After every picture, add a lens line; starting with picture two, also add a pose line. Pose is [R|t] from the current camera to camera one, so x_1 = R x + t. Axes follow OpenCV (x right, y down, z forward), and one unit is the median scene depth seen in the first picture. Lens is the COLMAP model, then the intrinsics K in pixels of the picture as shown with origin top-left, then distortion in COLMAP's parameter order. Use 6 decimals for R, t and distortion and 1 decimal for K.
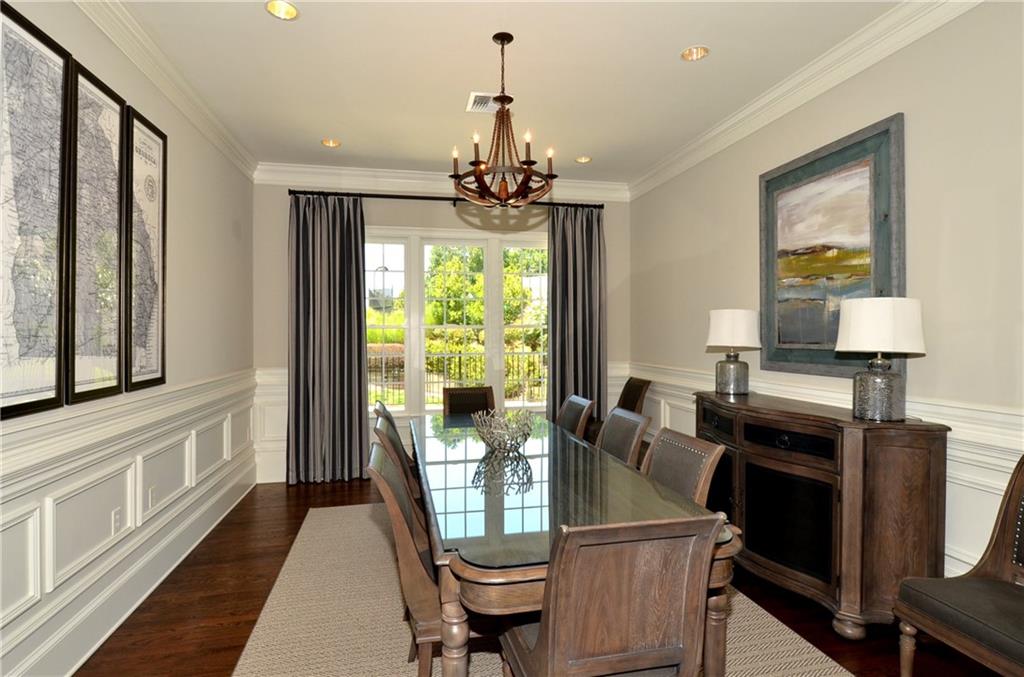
lens RADIAL K [[525.2, 0, 510.5], [0, 525.2, 333.9], [0, 0, 1]] dist [-0.002020, -0.000640]
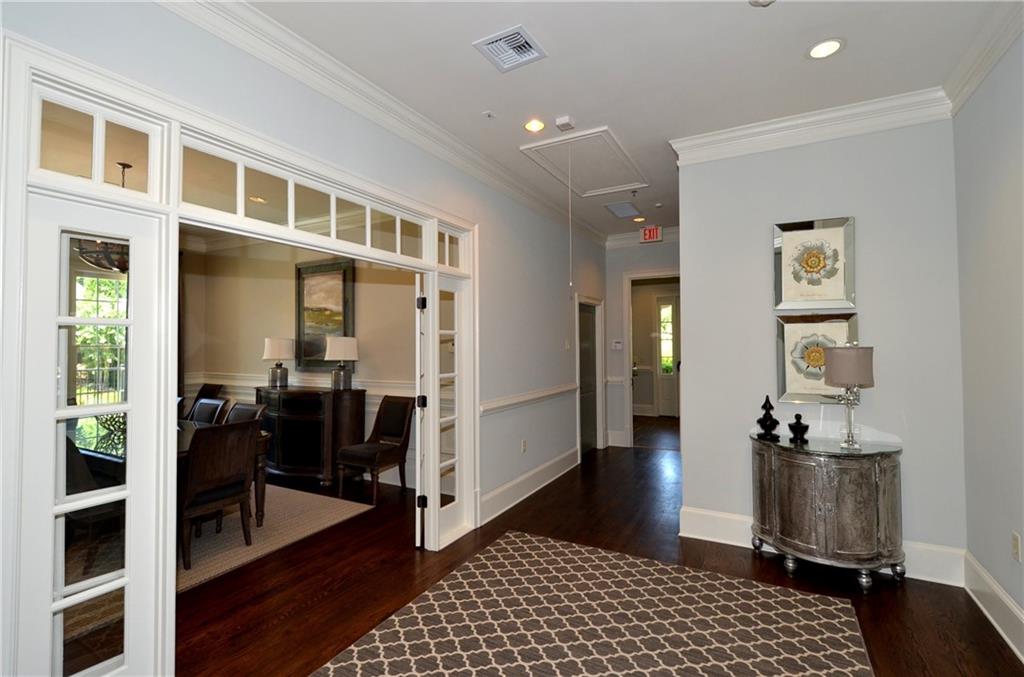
lens RADIAL K [[463.3, 0, 512.4], [0, 463.3, 334.5], [0, 0, 1]] dist [-0.002413, -0.000257]
pose [[0.670914, 0.018221, 0.741311, -0.264024], [0.004108, 0.999591, -0.028287, -0.015356], [-0.741524, 0.022023, 0.670565, -0.811648]]
